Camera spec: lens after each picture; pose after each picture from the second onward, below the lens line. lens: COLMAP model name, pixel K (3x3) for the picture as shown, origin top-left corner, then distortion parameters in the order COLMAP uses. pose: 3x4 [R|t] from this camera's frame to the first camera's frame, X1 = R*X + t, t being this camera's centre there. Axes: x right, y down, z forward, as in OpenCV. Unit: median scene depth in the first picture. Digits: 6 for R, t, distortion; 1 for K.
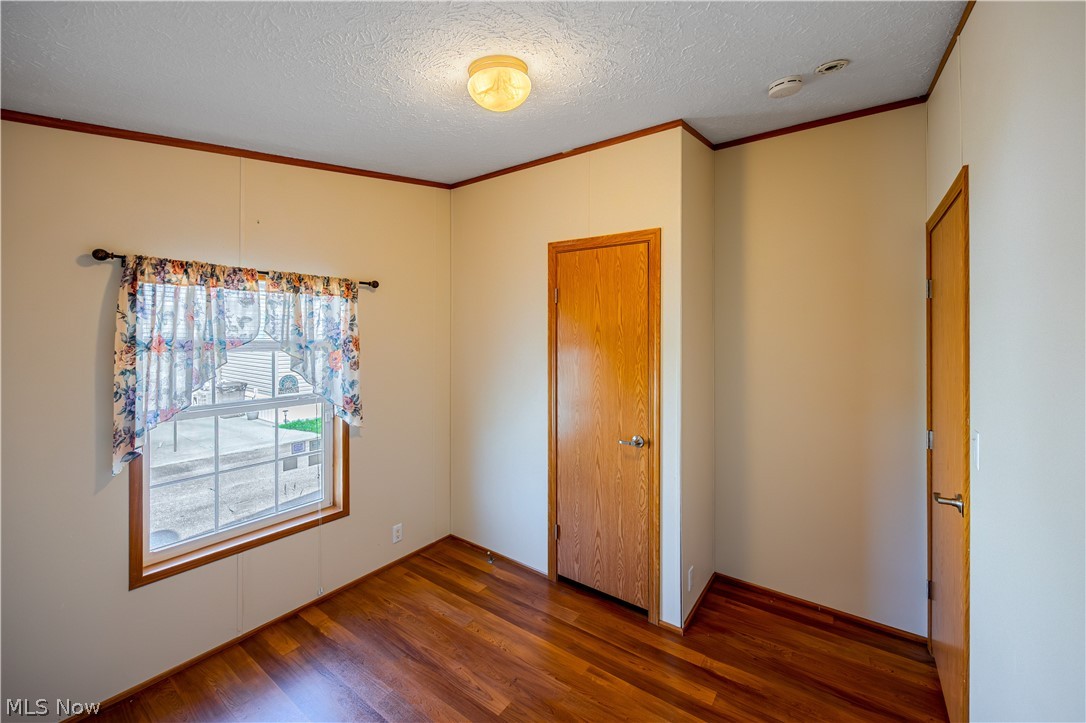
lens RADIAL K [[428.6, 0, 540.3], [0, 428.6, 339.1], [0, 0, 1]] dist [-0.007896, 0.000163]
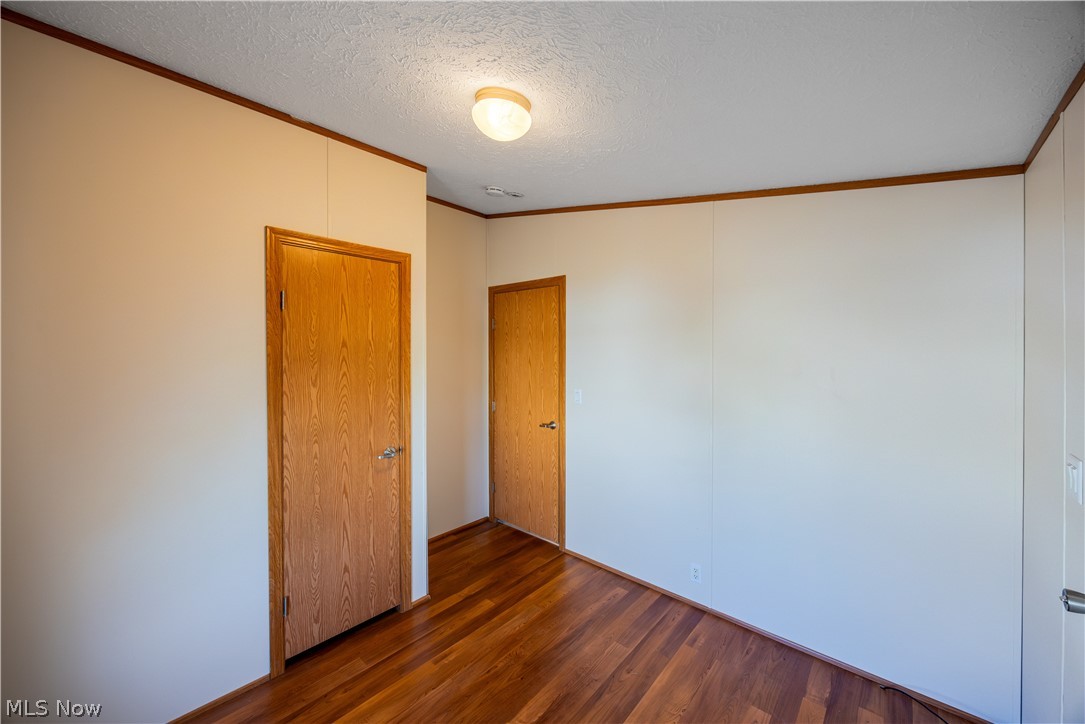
lens RADIAL K [[423.1, 0, 542.5], [0, 423.1, 362.0], [0, 0, 1]] dist [-0.013600, -0.000032]
pose [[0.081753, -0.030898, 0.996174, -0.772258], [0.010717, 0.999489, 0.030121, -0.008587], [-0.996595, 0.008213, 0.082043, 0.552785]]
